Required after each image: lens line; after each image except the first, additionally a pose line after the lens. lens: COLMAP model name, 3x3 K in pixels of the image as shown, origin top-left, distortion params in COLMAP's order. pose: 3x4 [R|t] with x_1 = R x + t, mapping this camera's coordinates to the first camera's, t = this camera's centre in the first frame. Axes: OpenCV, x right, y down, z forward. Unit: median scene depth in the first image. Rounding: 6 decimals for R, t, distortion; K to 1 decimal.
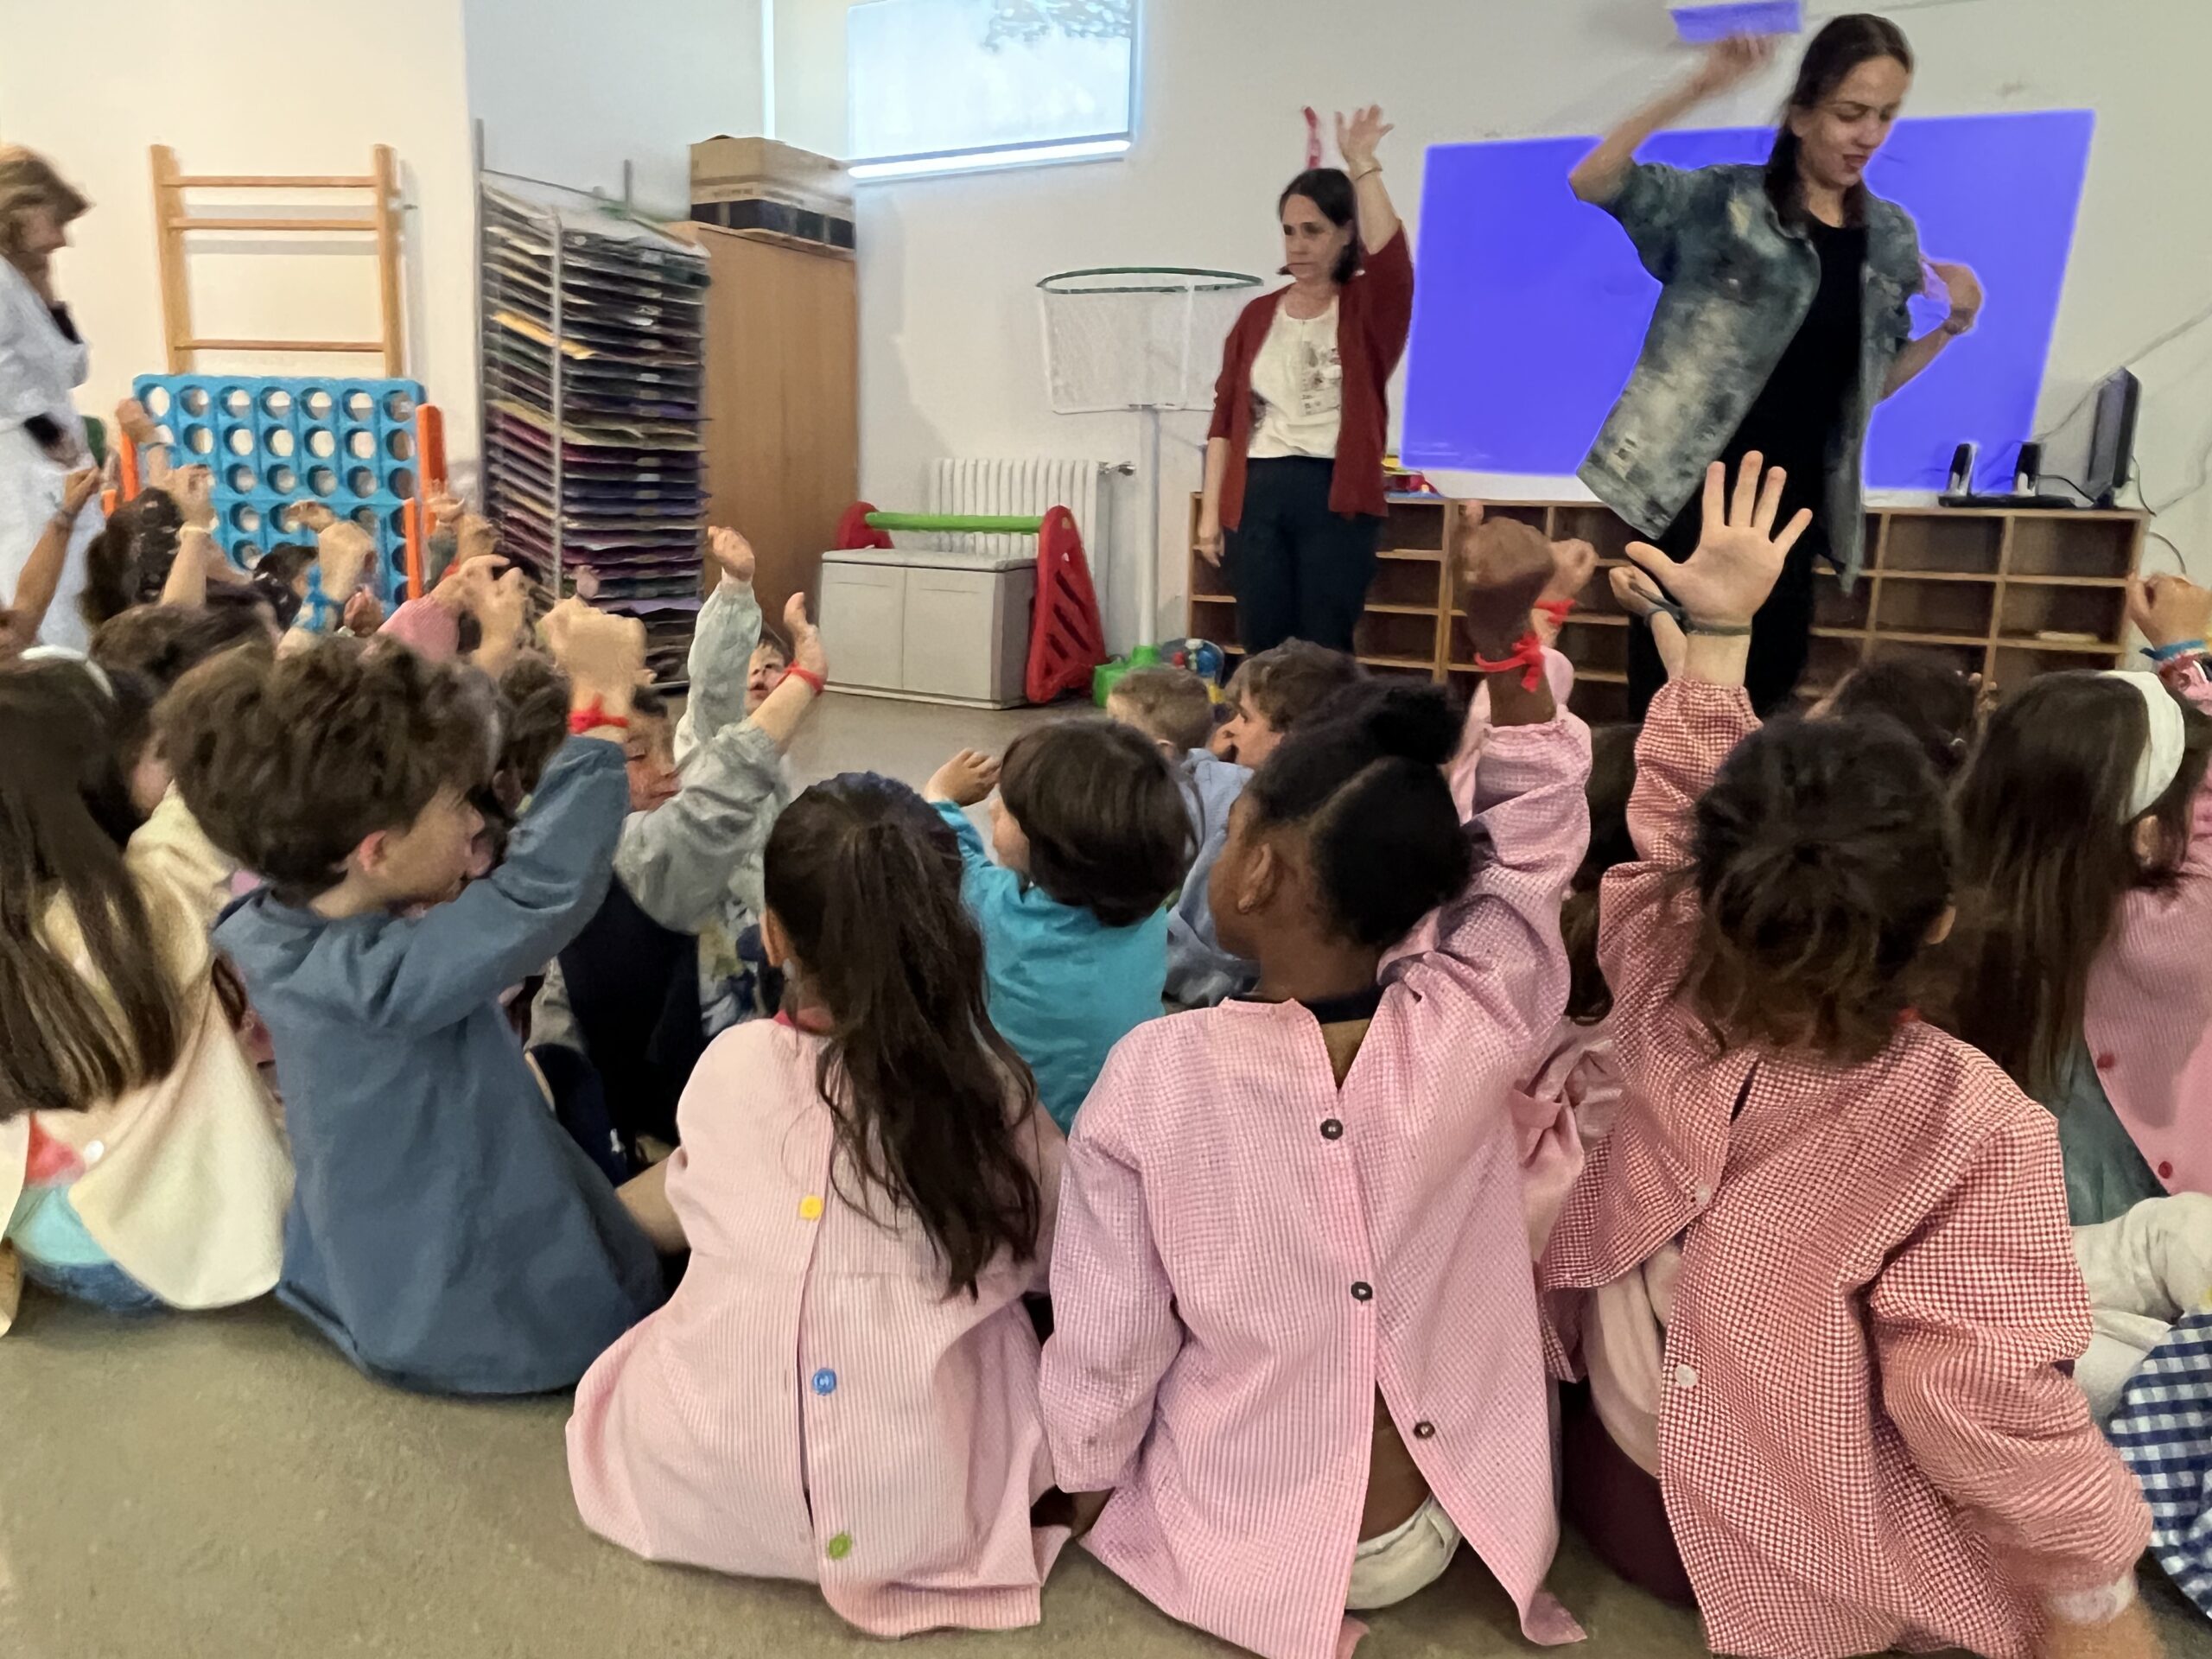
lens RADIAL K [[1506.1, 0, 1106.0], [0, 1506.1, 829.5], [0, 0, 1]] dist [-0.005892, -0.005384]
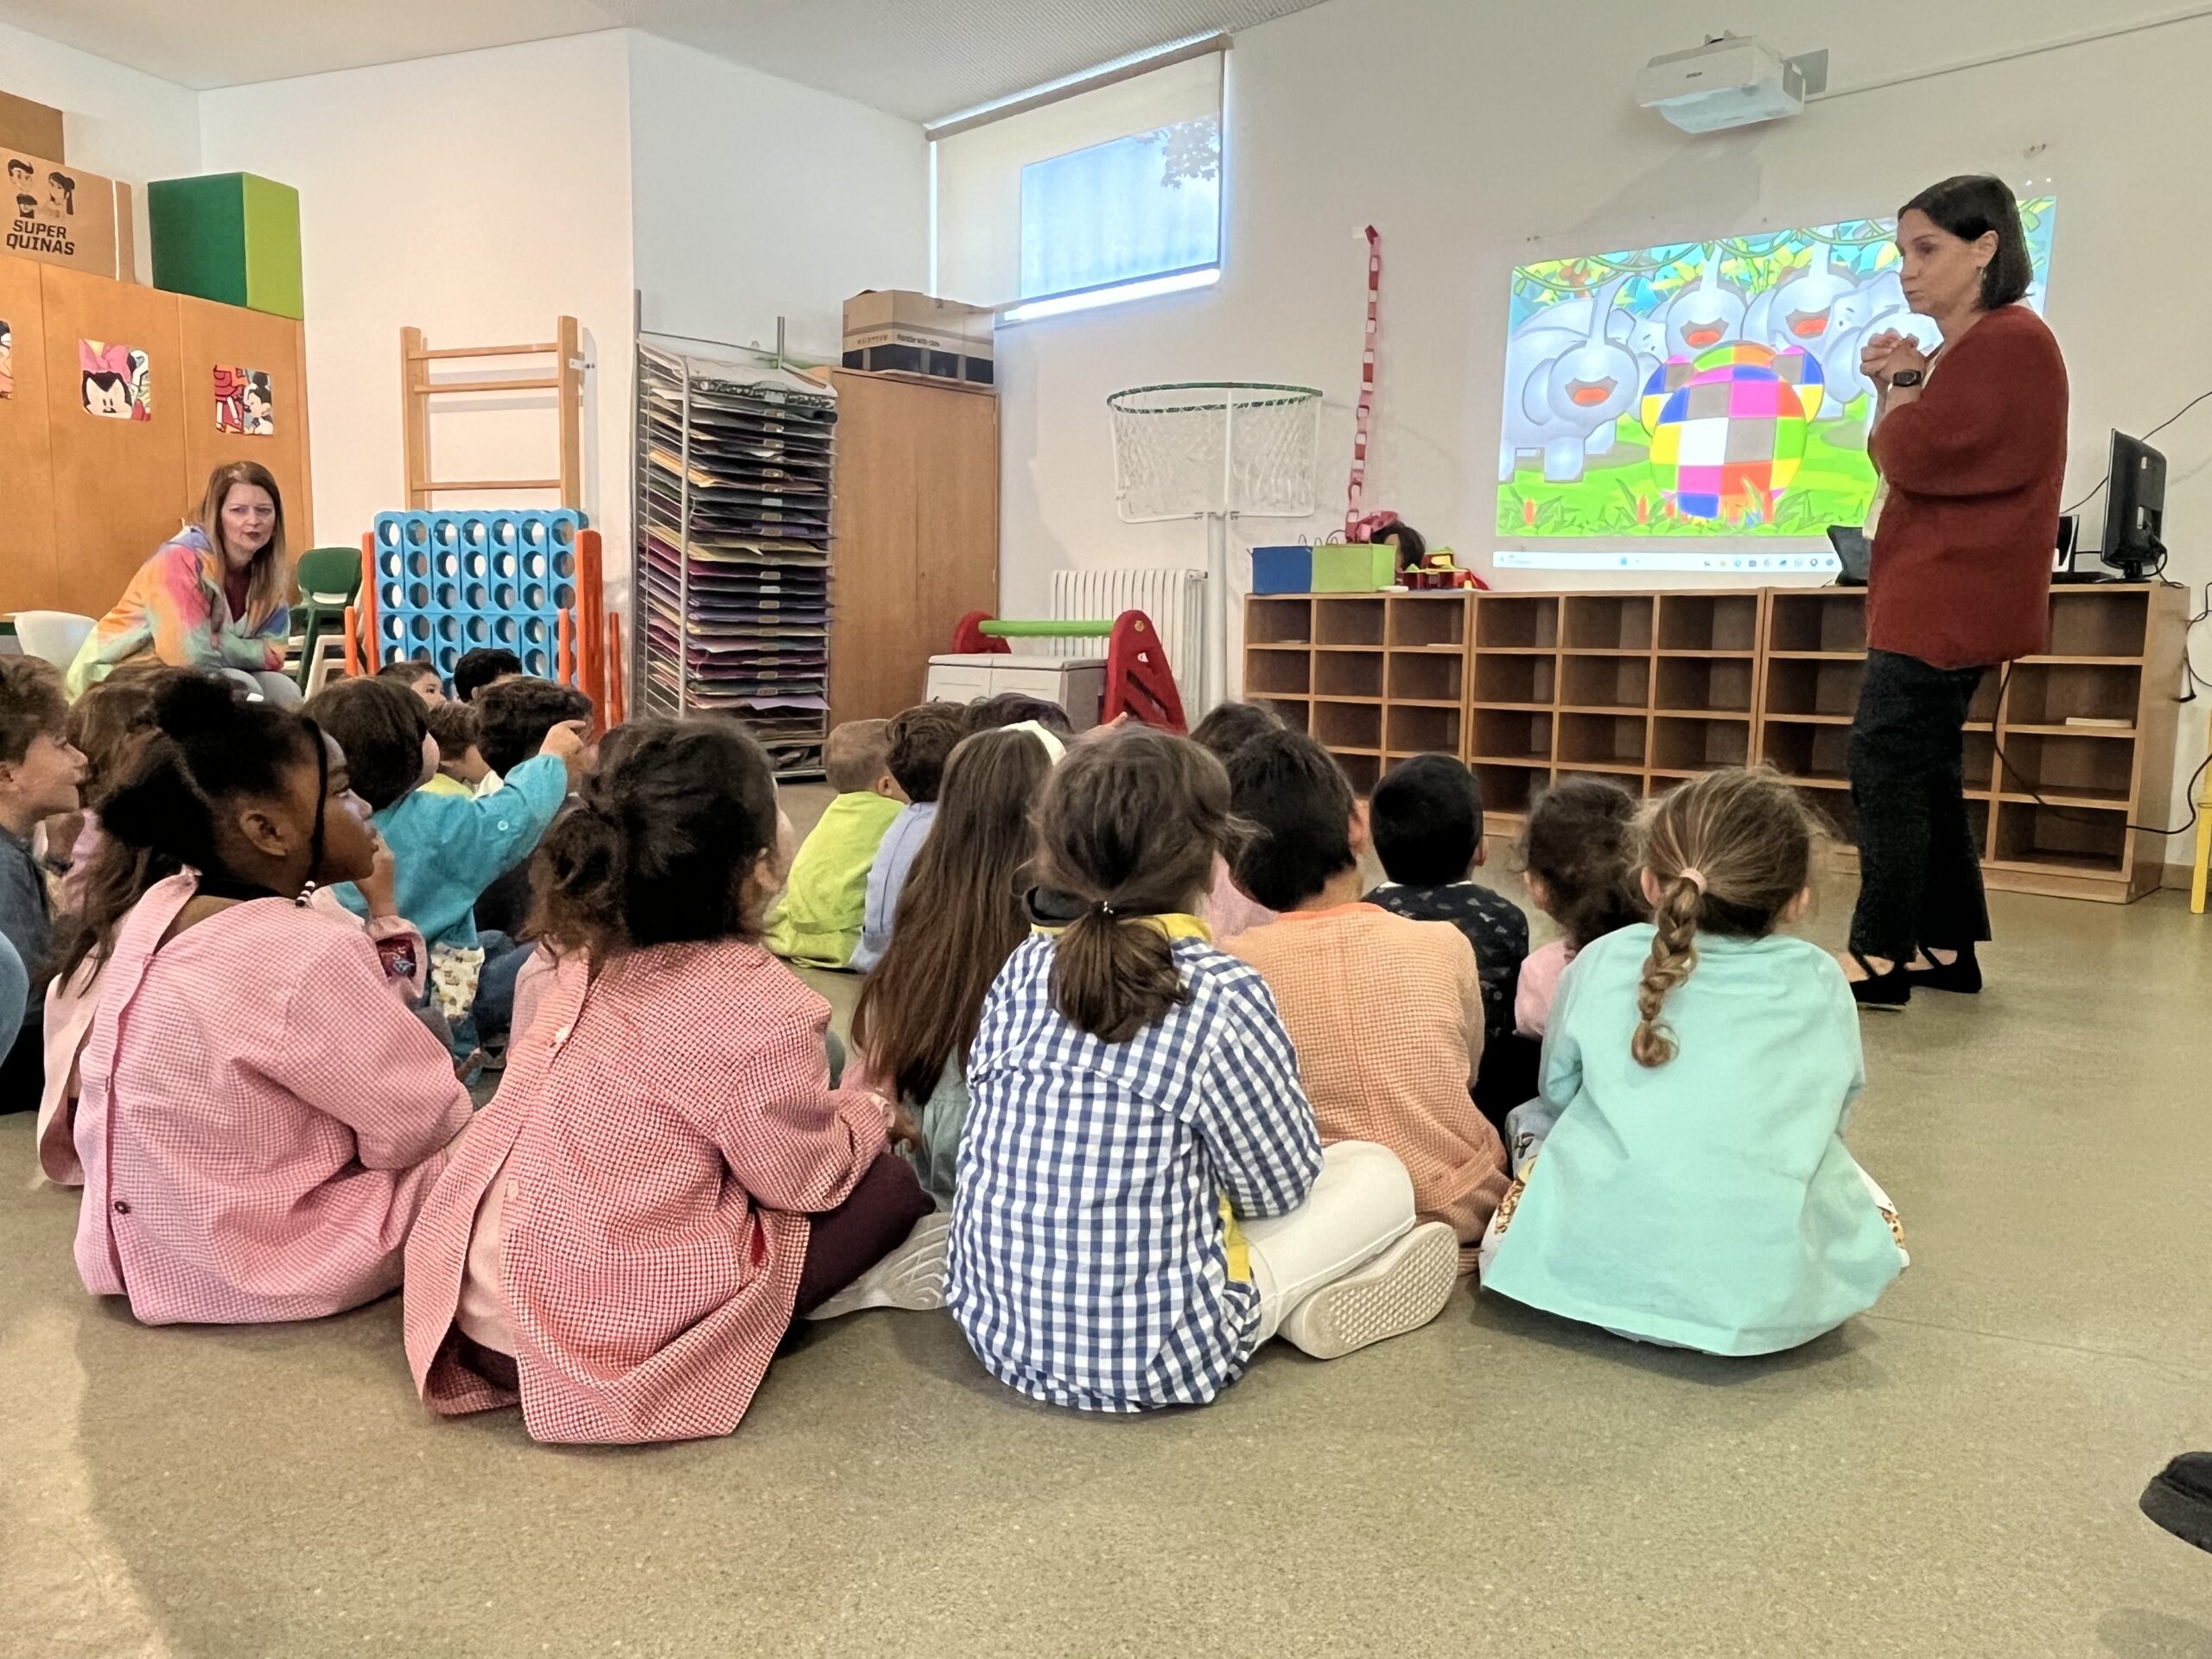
lens RADIAL K [[1520.5, 0, 1106.0], [0, 1520.5, 829.5], [0, 0, 1]] dist [-0.001481, -0.000108]
pose [[0.968006, 0.020339, -0.250102, 0.229819], [-0.042920, 0.995442, -0.085165, 0.030577], [0.247230, 0.093174, 0.964467, -0.014817]]
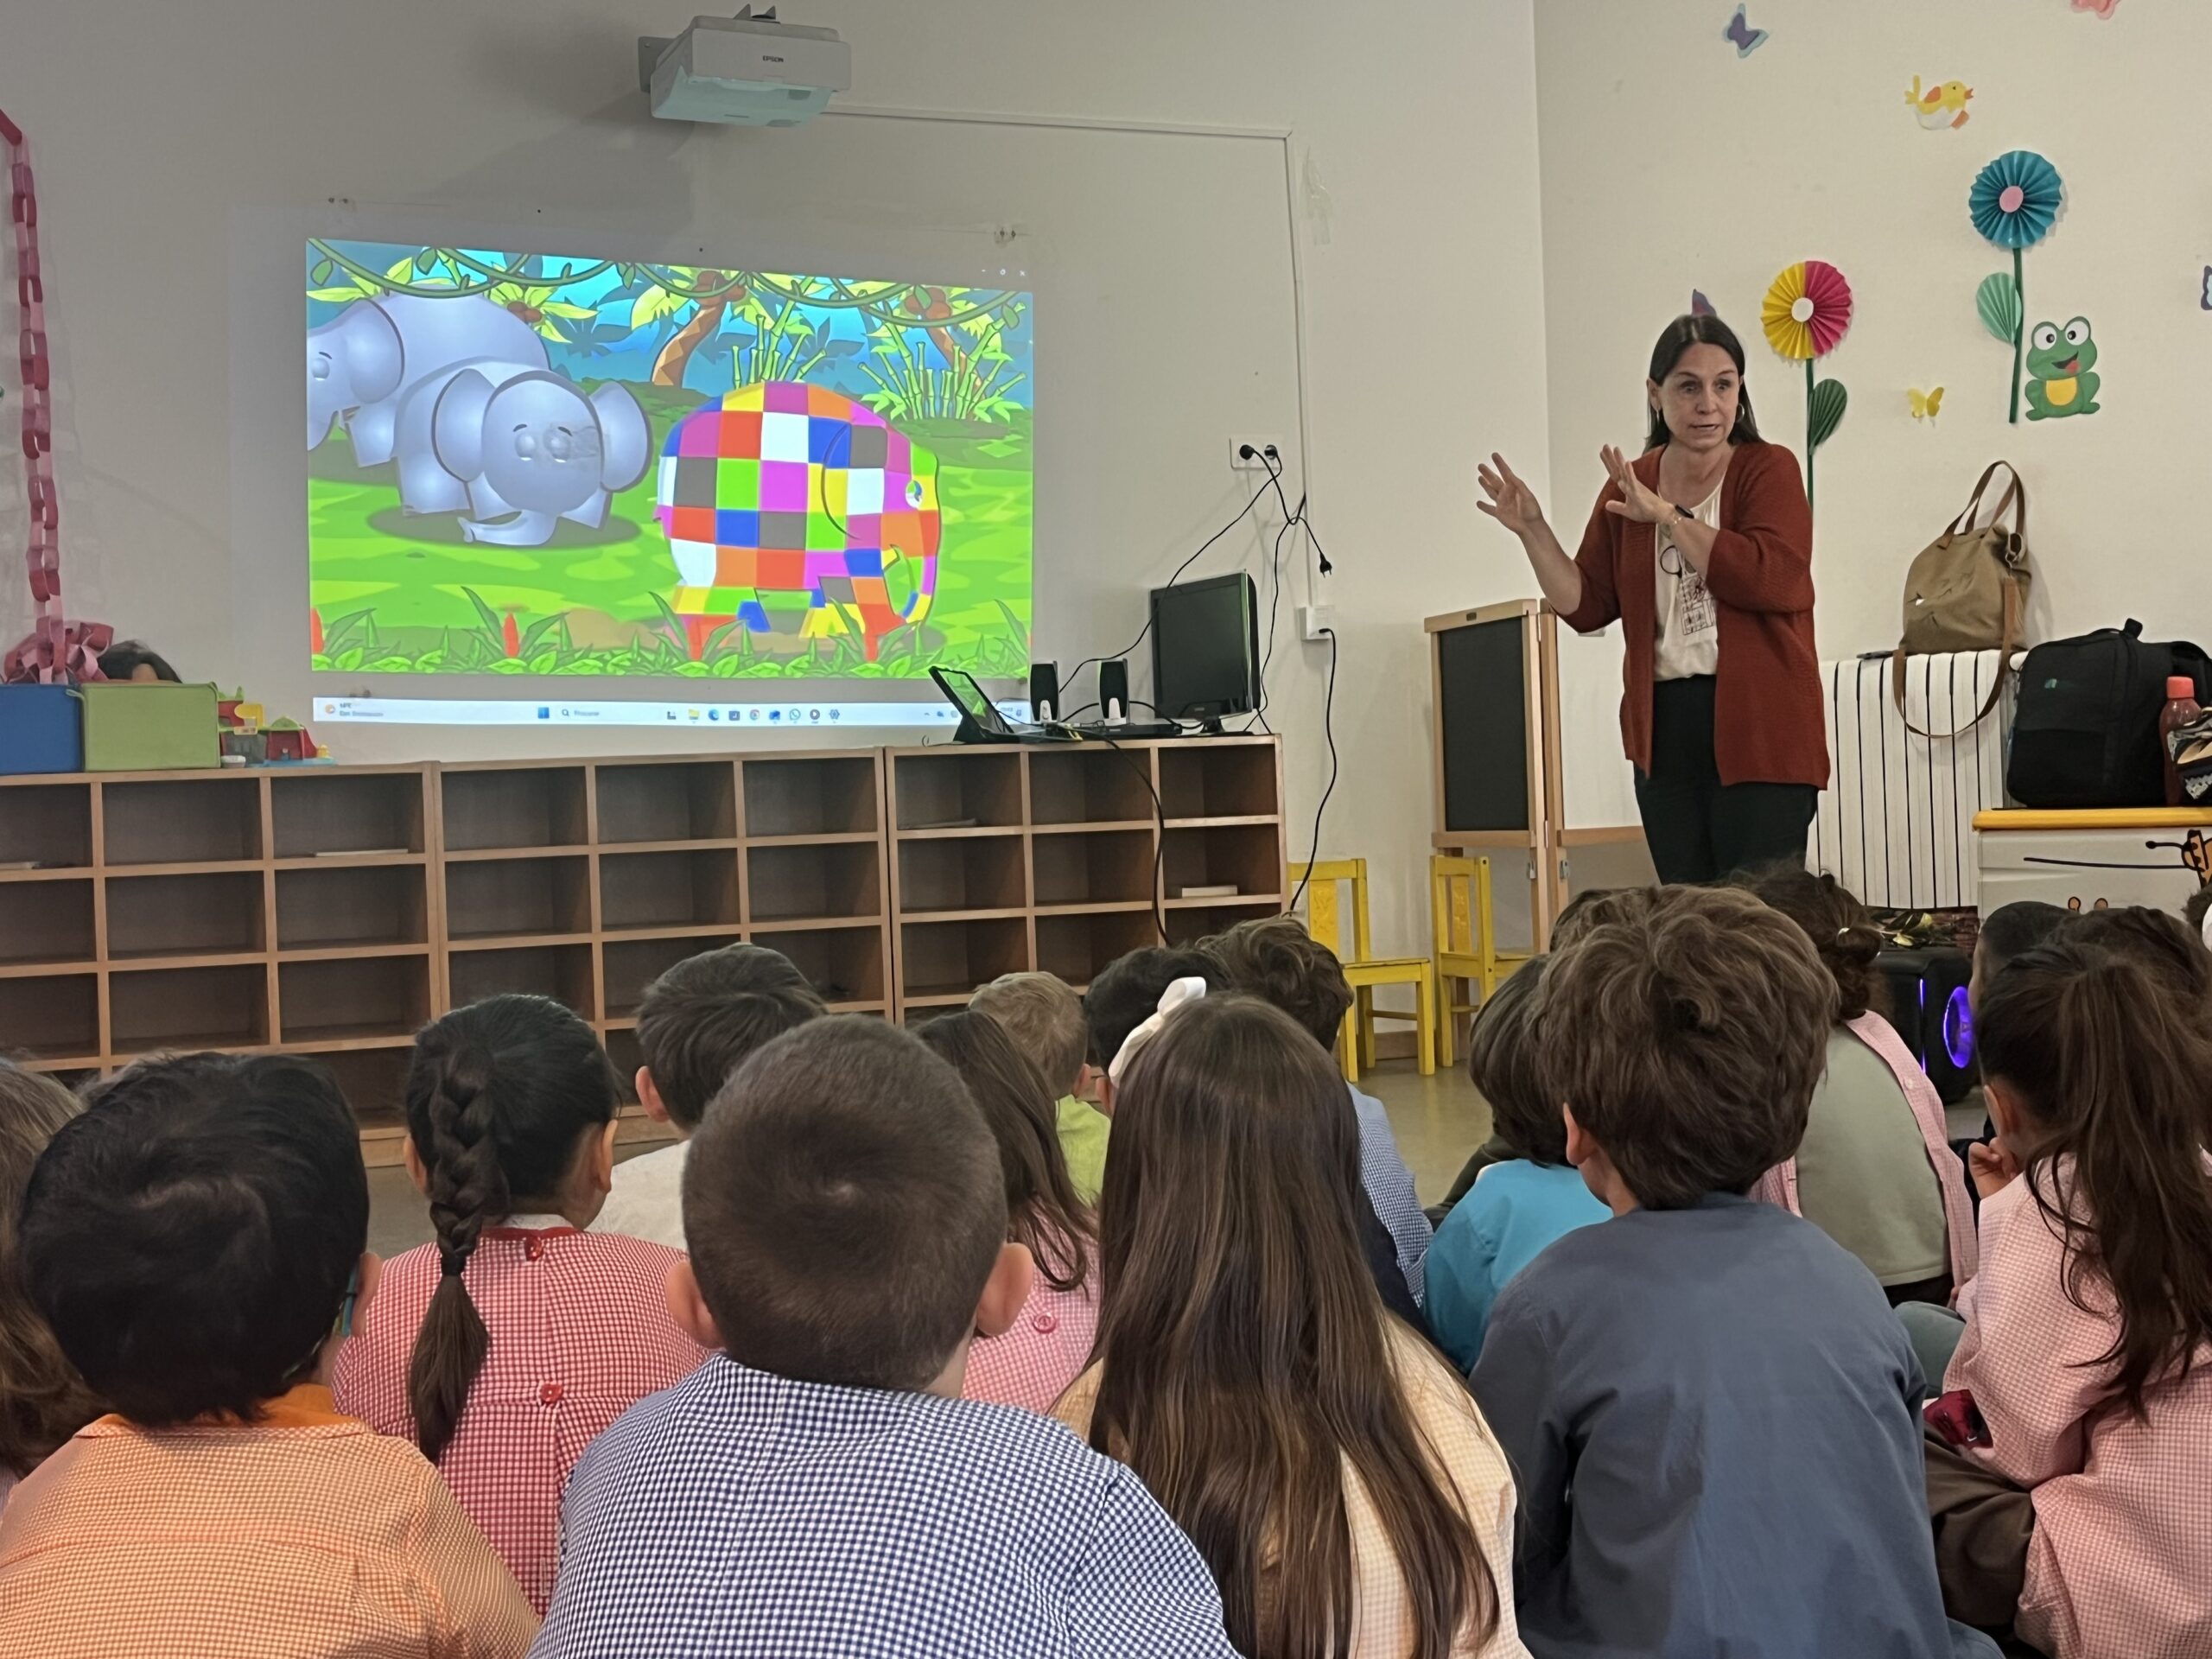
lens RADIAL K [[2649.7, 0, 1084.2], [0, 2649.7, 832.6], [0, 0, 1]] dist [0.070223, -0.199331]
pose [[0.643724, -0.060955, 0.762826, -0.399877], [0.215778, 0.970833, -0.104512, -0.022289], [-0.734207, 0.231877, 0.638102, 0.120227]]
